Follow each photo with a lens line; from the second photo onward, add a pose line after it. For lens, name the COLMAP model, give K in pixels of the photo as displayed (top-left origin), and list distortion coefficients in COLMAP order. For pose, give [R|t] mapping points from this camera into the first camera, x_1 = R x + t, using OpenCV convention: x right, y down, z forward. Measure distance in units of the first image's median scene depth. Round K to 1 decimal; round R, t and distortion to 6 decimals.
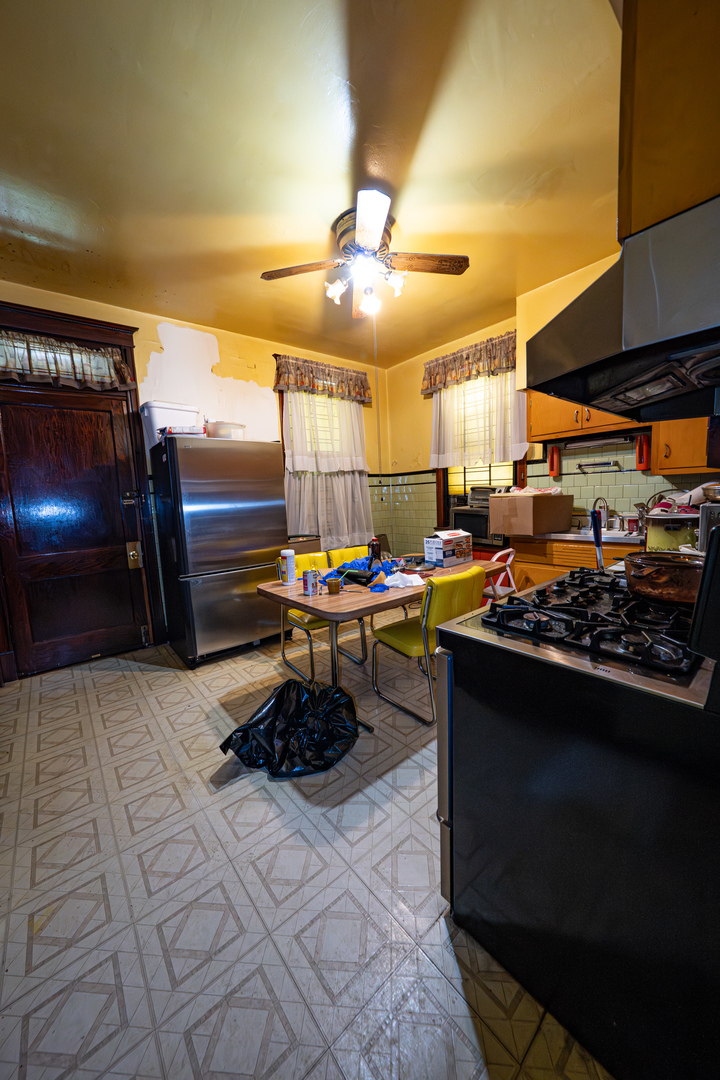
lens RADIAL K [[381.5, 0, 360.6], [0, 381.5, 542.7], [0, 0, 1]] dist [-0.020017, 0.003160]
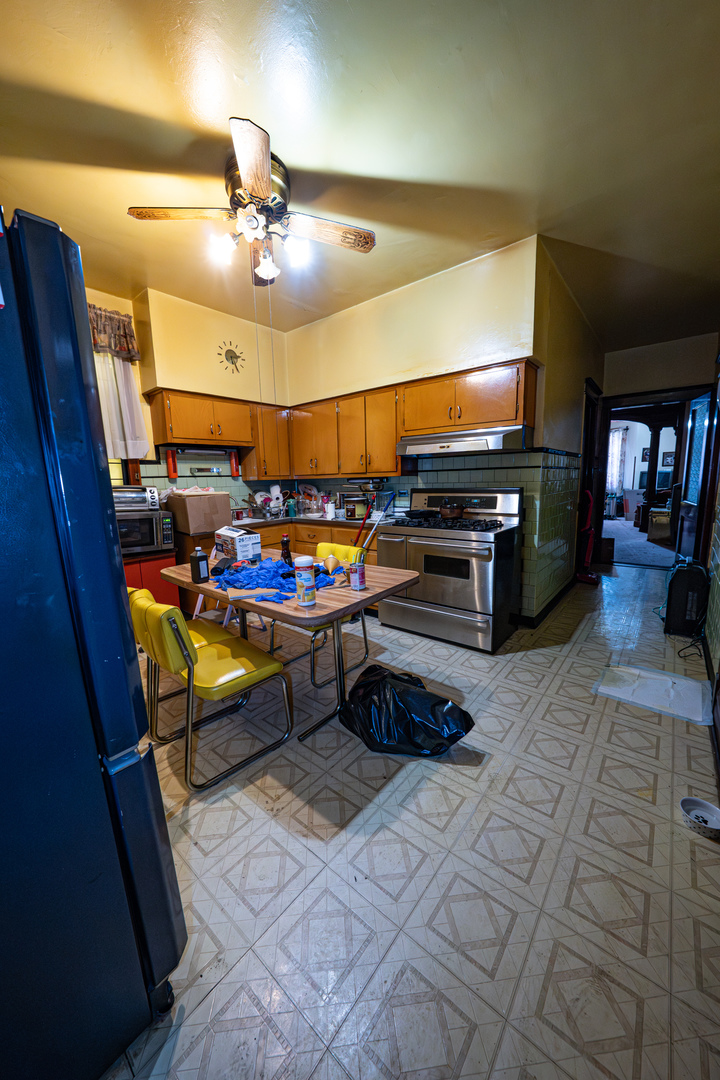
lens RADIAL K [[381.5, 0, 358.9], [0, 381.5, 542.8], [0, 0, 1]] dist [-0.020017, 0.003160]
pose [[-0.187790, -0.111065, 0.975910, -1.183993], [0.157357, 0.977351, 0.141508, -0.122859], [-0.969522, 0.180140, -0.166060, 1.303098]]
